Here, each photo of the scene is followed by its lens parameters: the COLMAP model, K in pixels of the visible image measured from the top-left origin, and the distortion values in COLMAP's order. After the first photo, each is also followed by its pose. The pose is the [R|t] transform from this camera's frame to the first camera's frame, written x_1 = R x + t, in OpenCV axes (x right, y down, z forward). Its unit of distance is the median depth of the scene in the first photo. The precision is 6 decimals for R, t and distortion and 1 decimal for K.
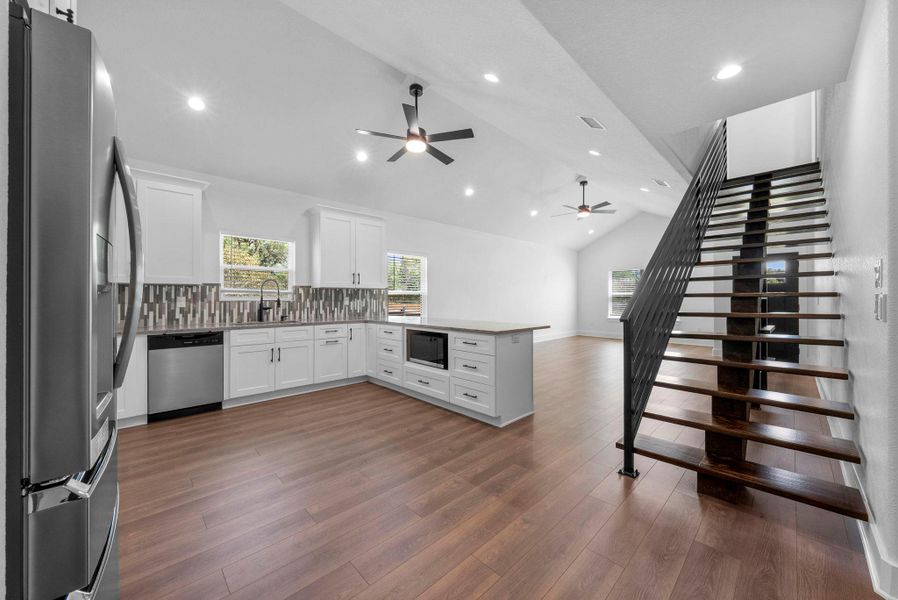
lens RADIAL K [[336.8, 0, 451.5], [0, 336.8, 294.7], [0, 0, 1]] dist [0.000330, 0.000240]
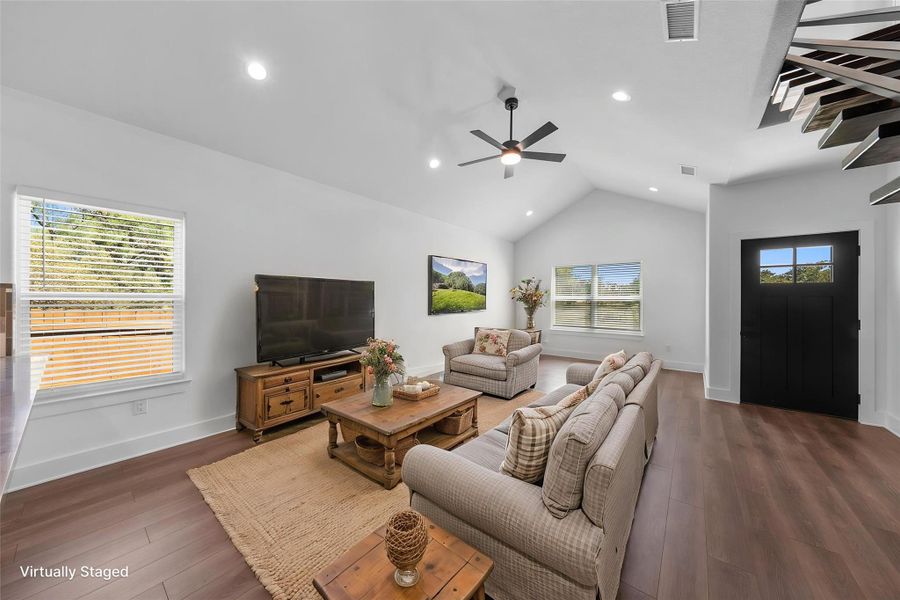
lens RADIAL K [[306.9, 0, 453.0], [0, 306.9, 298.1], [0, 0, 1]] dist [-0.007567, -0.000093]
pose [[0.991575, 0.004235, 0.129463, 0.391058], [-0.005273, 0.999957, 0.007677, -0.014472], [-0.129424, -0.008295, 0.991555, 0.852960]]
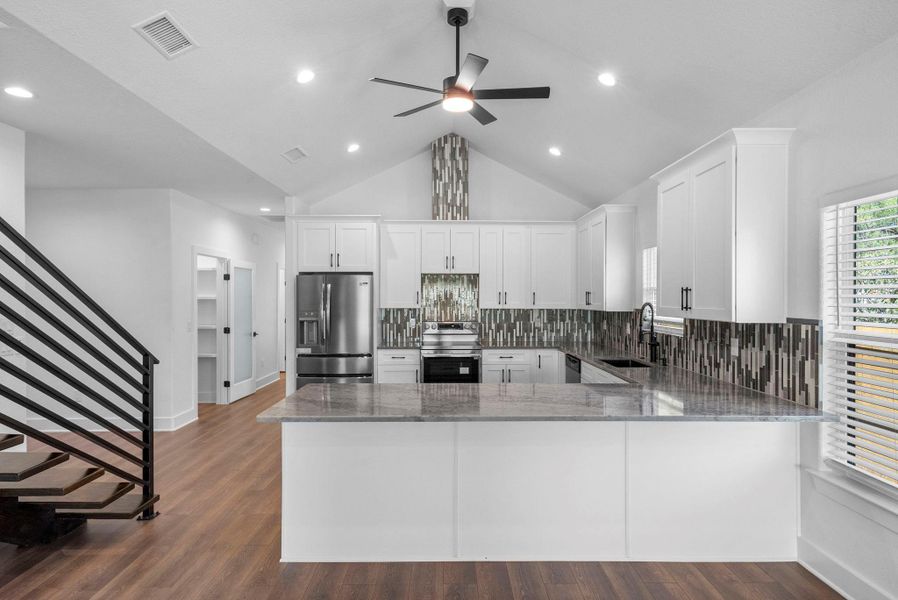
lens RADIAL K [[487.2, 0, 446.6], [0, 487.2, 300.1], [0, 0, 1]] dist [-0.000820, 0.001324]
pose [[-0.696009, 0.007472, -0.717994, 0.549338], [0.011633, 0.999932, -0.000871, -0.062525], [0.717939, -0.008959, -0.696049, 1.544315]]
